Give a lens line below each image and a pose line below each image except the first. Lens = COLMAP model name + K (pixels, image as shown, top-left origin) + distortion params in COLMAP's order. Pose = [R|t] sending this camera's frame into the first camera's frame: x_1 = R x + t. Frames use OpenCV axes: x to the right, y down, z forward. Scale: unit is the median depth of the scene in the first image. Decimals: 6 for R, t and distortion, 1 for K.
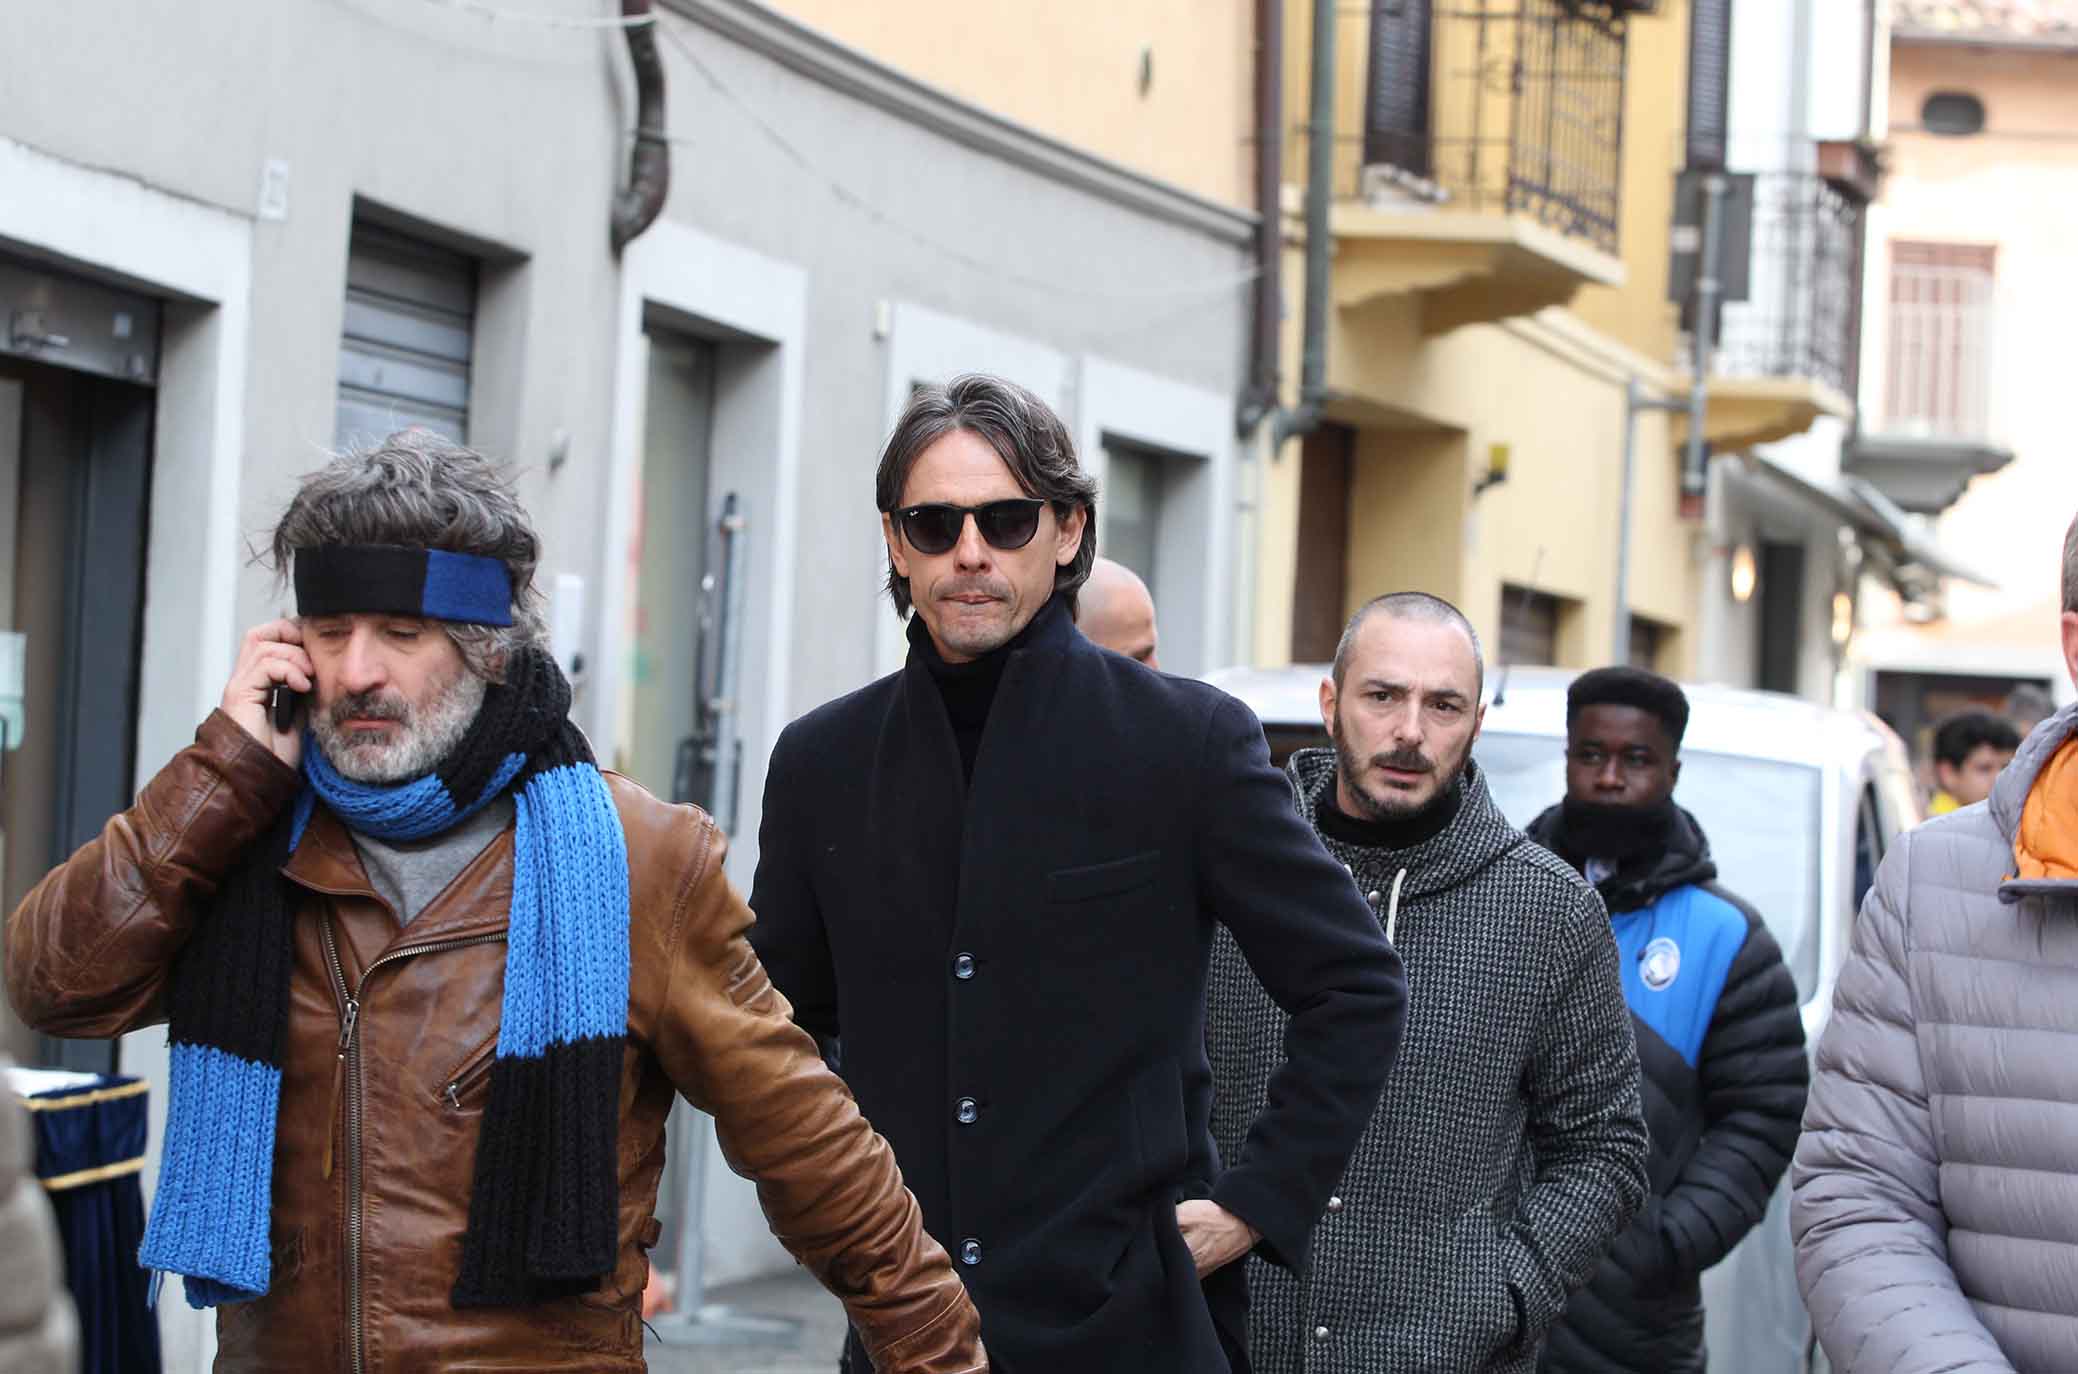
lens RADIAL K [[7325.2, 0, 1039.9], [0, 7325.2, 688.4], [0, 0, 1]] dist [-0.003027, 0.000000]
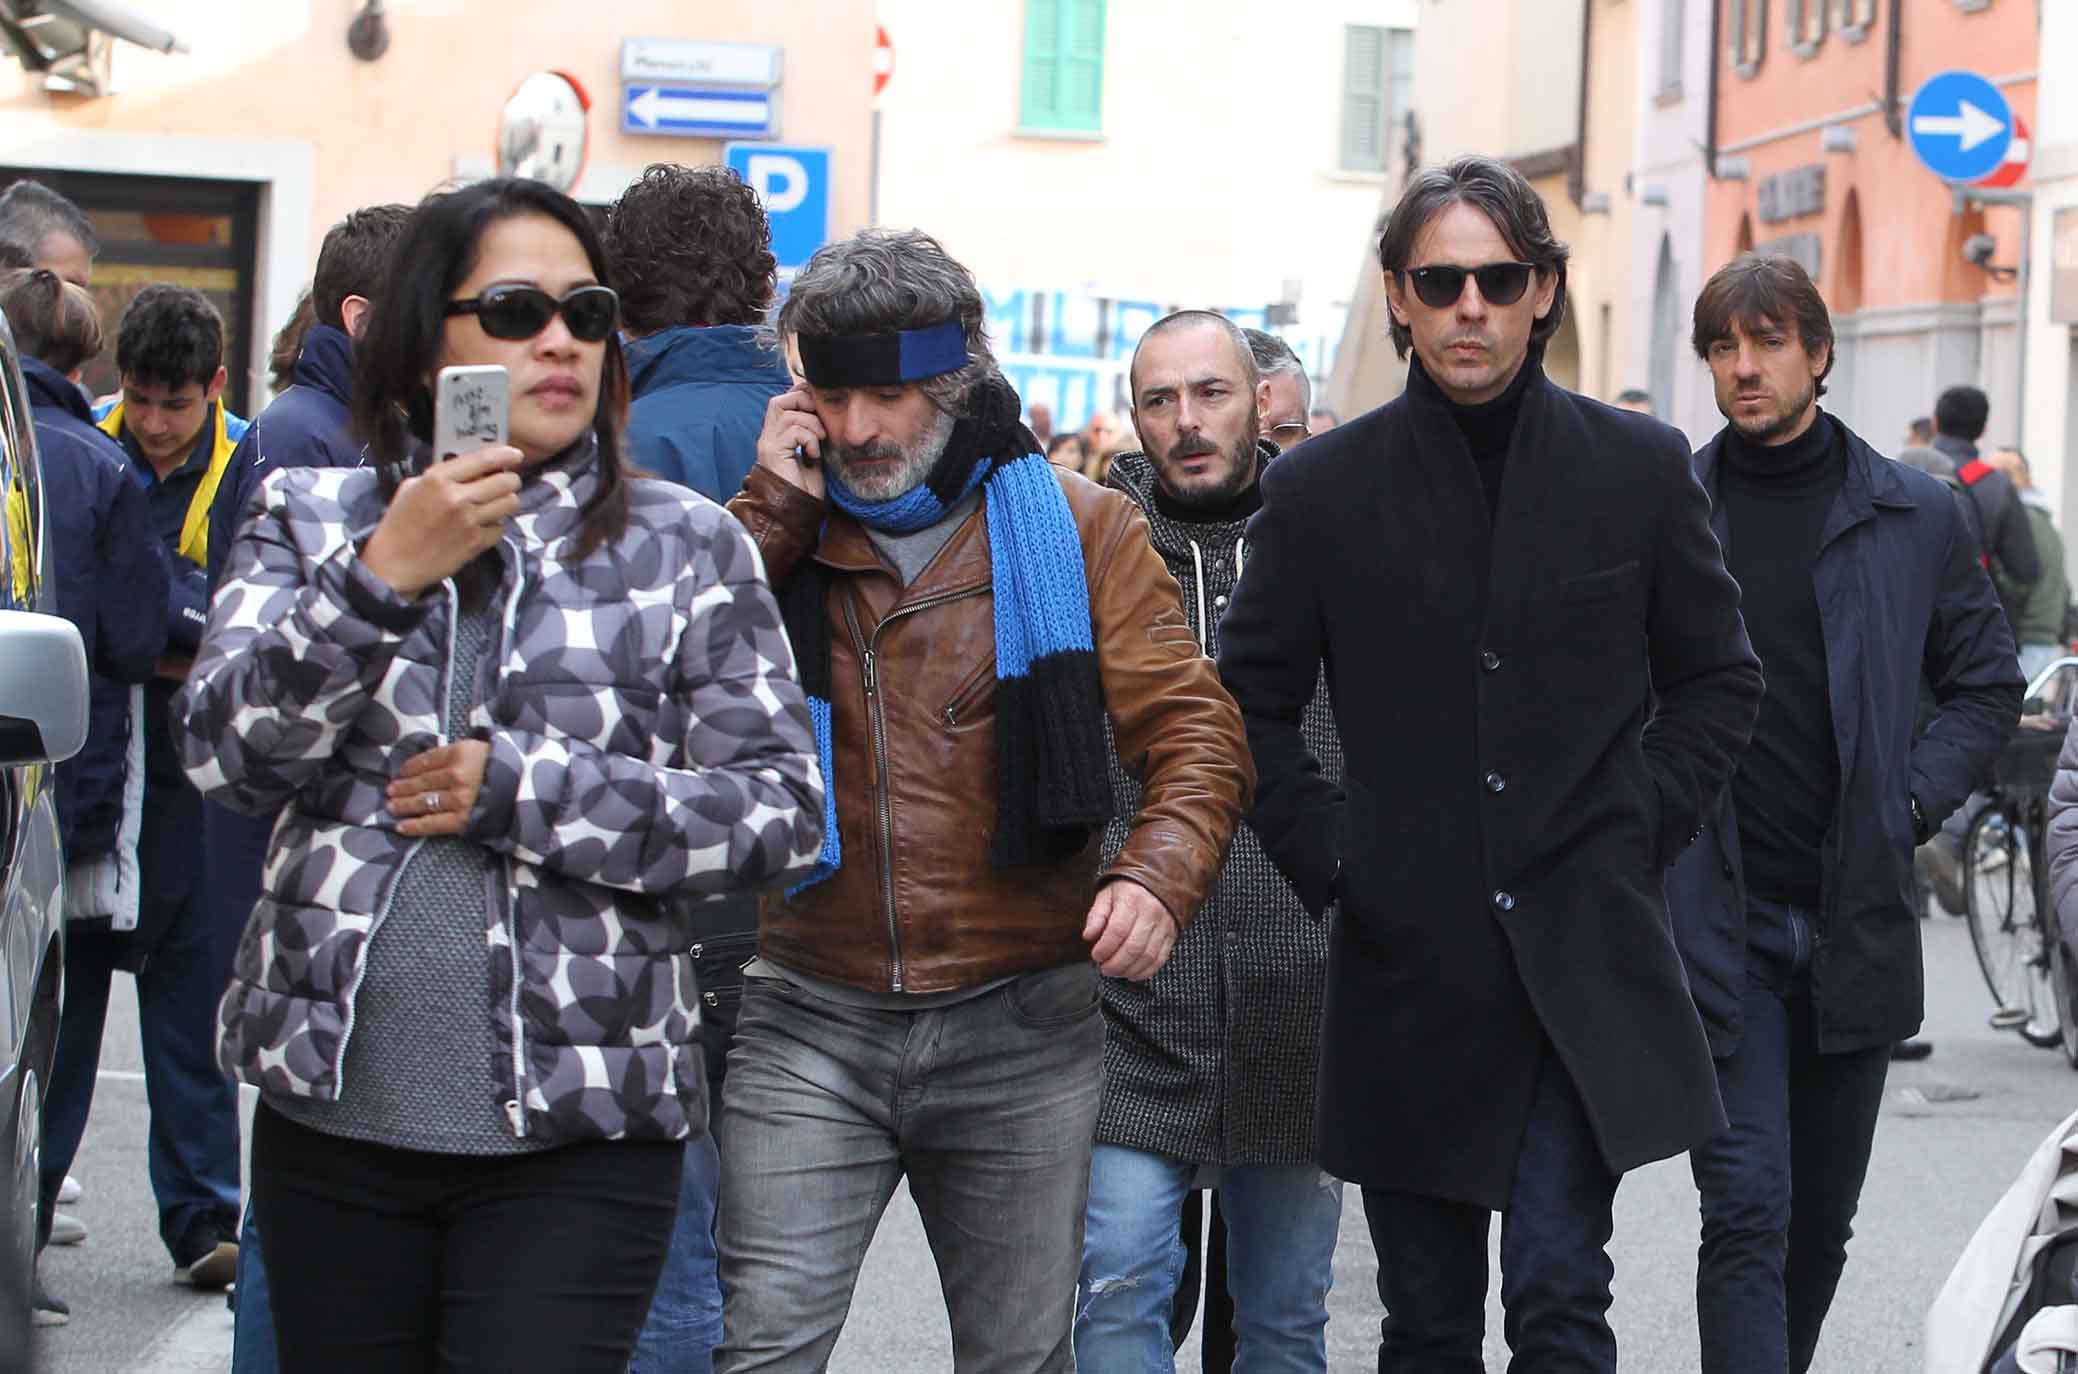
lens RADIAL K [[6999.3, 0, 1038.9], [0, 6999.3, 686.6], [0, 0, 1]] dist [0.104902, 0.000000]
pose [[0.995784, -0.060877, -0.068614, 0.022482], [0.064811, 0.996288, 0.056650, -0.020380], [0.064911, -0.060858, 0.996034, -0.254328]]
